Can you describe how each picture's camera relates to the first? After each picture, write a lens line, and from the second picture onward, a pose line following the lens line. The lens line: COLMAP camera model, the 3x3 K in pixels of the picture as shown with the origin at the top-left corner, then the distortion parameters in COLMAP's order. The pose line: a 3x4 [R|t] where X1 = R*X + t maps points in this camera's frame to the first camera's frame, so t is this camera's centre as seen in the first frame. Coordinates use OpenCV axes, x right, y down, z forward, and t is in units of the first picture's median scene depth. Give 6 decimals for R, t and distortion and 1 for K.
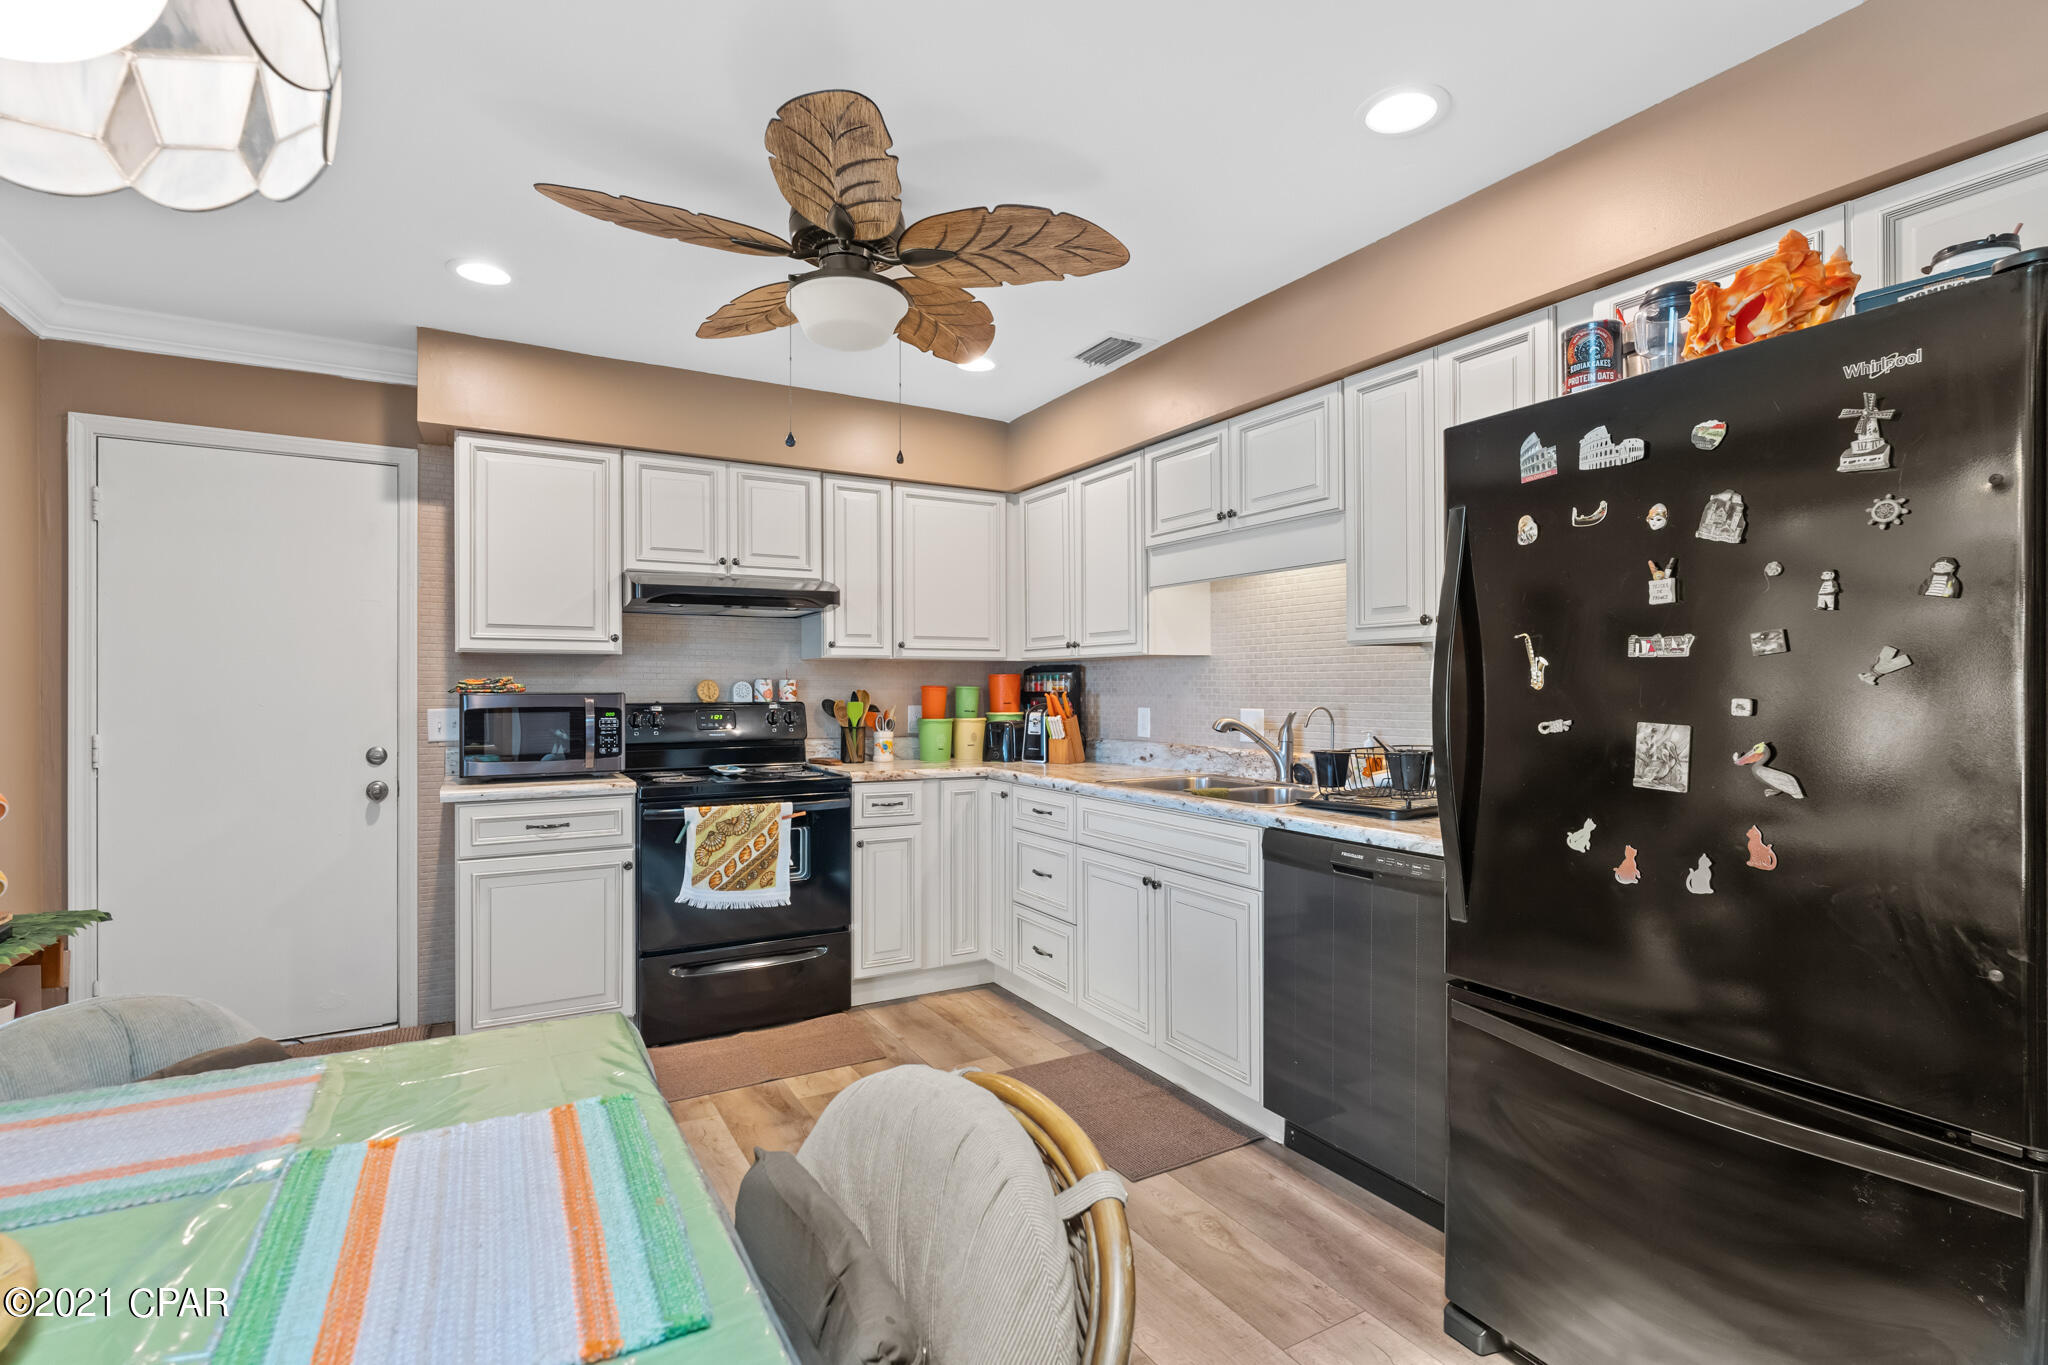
lens RADIAL K [[940.0, 0, 1012.9], [0, 940.0, 692.4], [0, 0, 1]] dist [-0.008687, -0.000920]
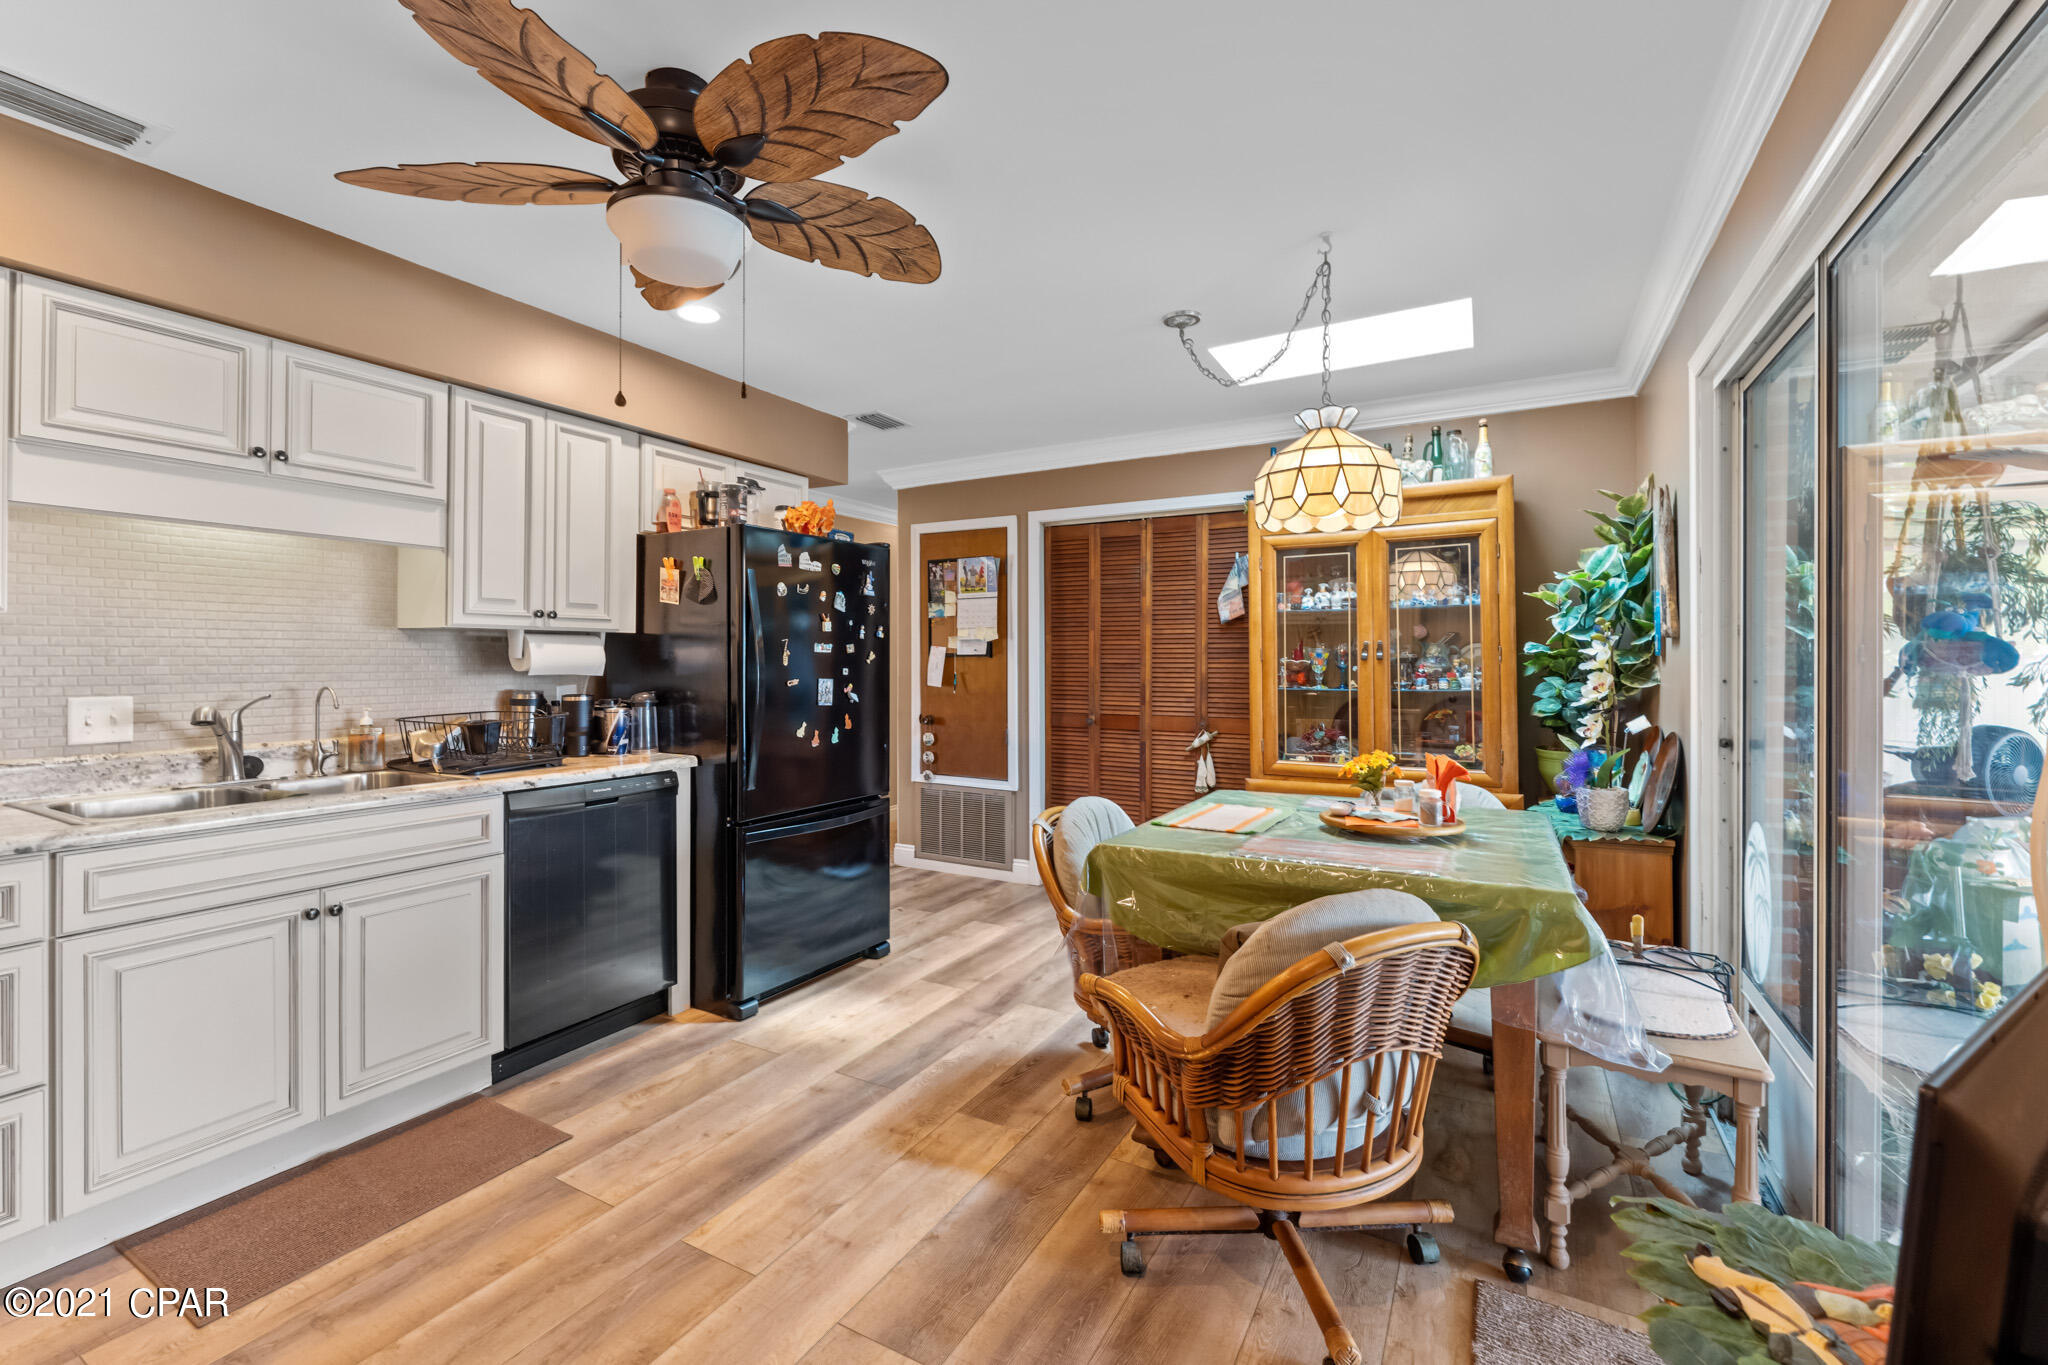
lens RADIAL K [[897.4, 0, 1038.2], [0, 897.4, 658.0], [0, 0, 1]] dist [-0.001438, -0.000096]
pose [[-0.529818, 0.004654, 0.848098, -0.897231], [0.006005, 0.999980, -0.001736, -0.008256], [-0.848090, 0.004173, -0.529836, 0.973308]]
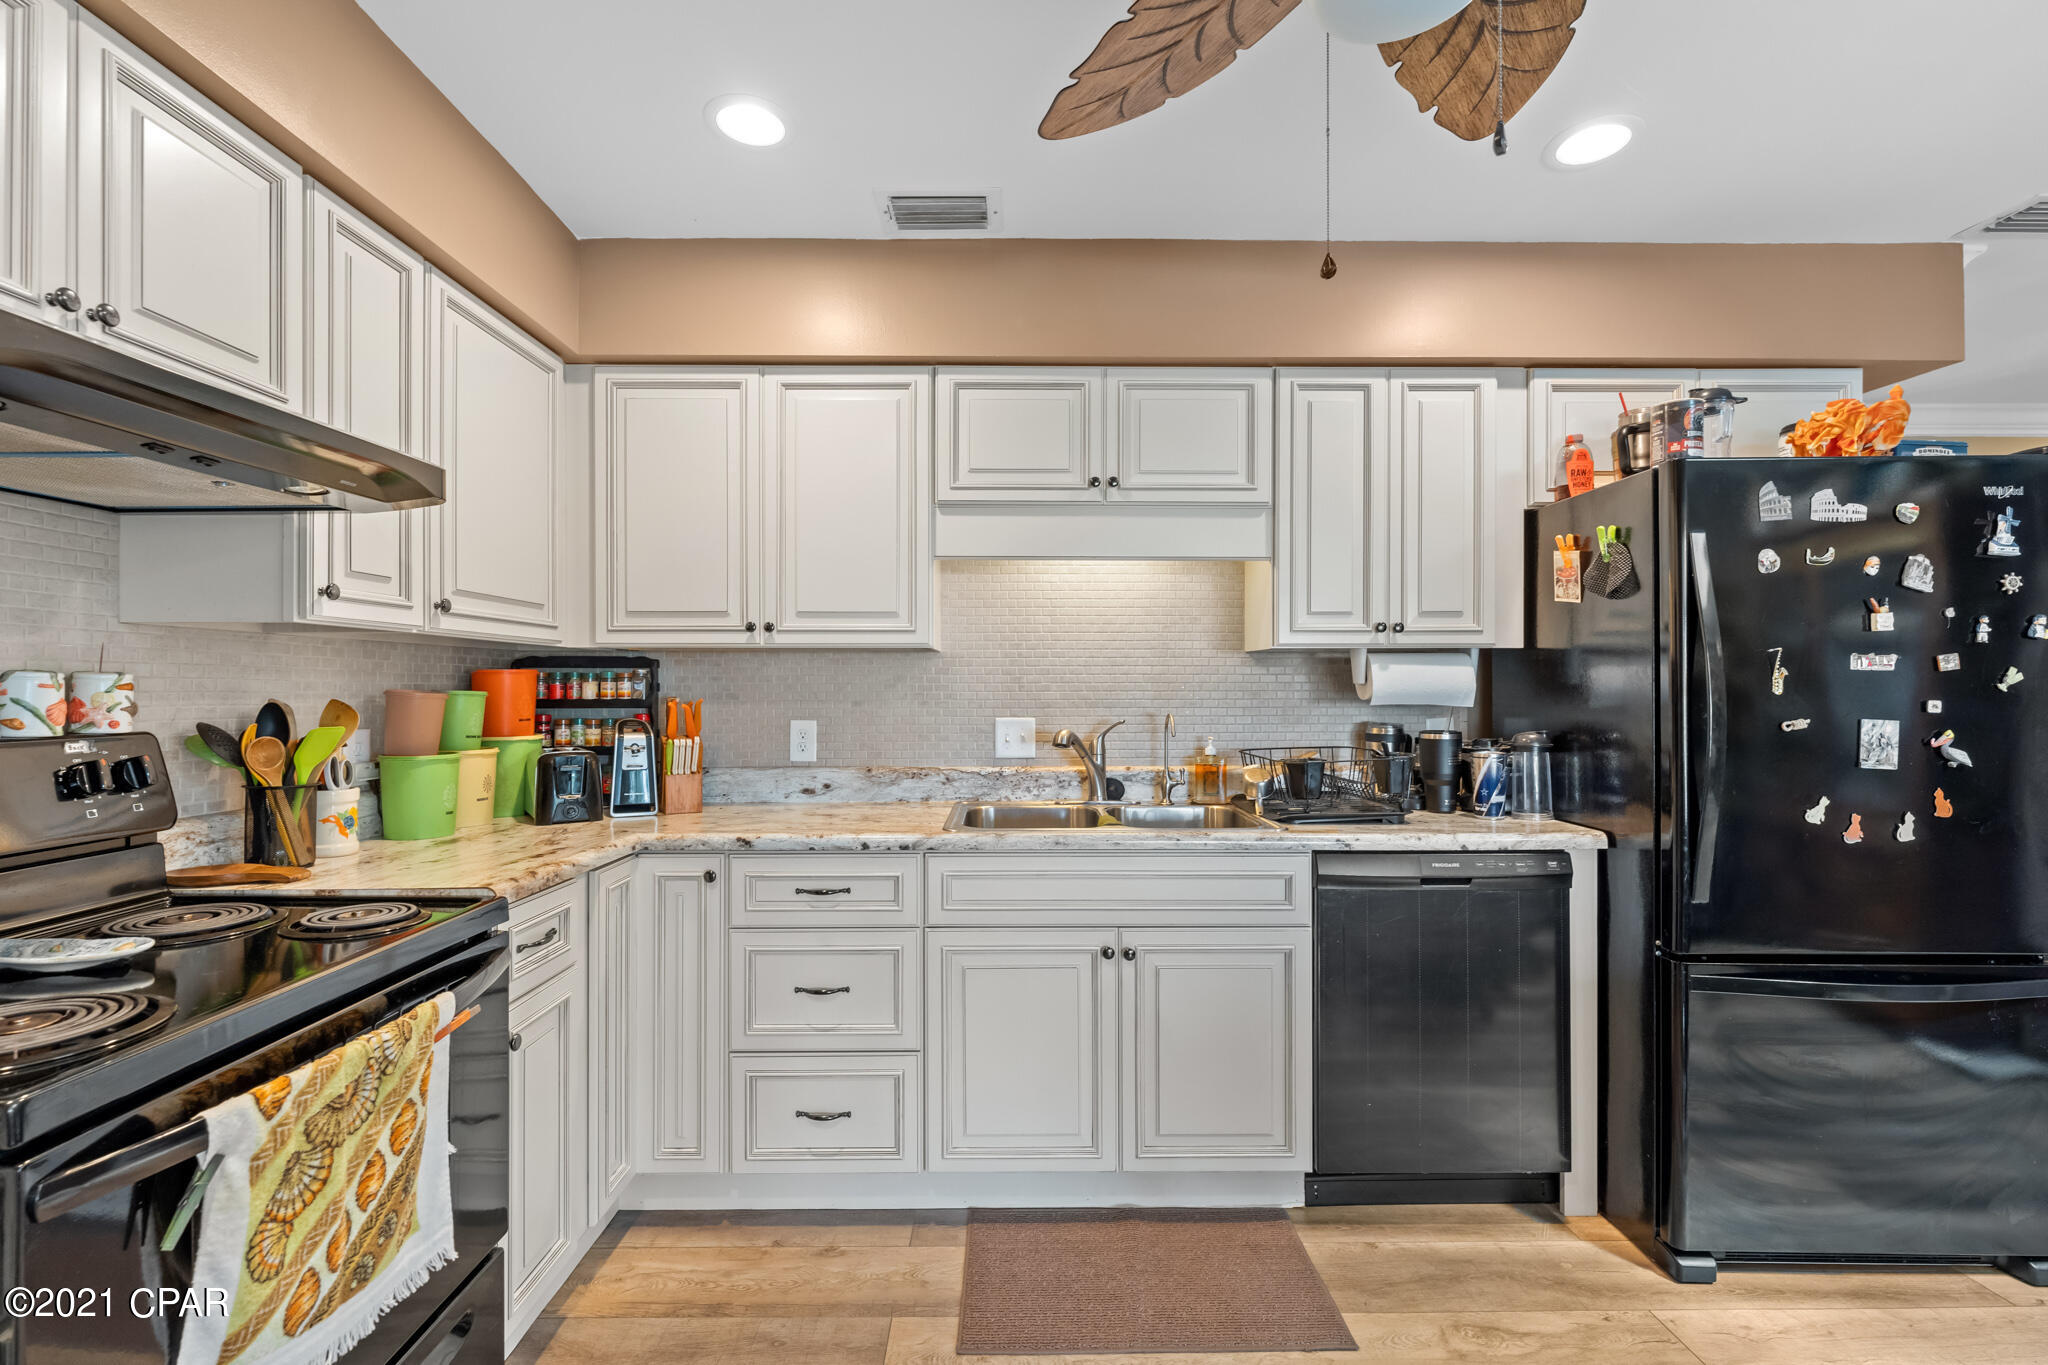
lens RADIAL K [[897.4, 0, 1018.9], [0, 897.4, 686.4], [0, 0, 1]] dist [-0.001438, -0.000096]
pose [[0.493746, 0.003074, 0.869601, -0.565995], [0.004978, 0.999967, -0.006362, -0.006846], [-0.869592, 0.007470, 0.493714, 0.782613]]
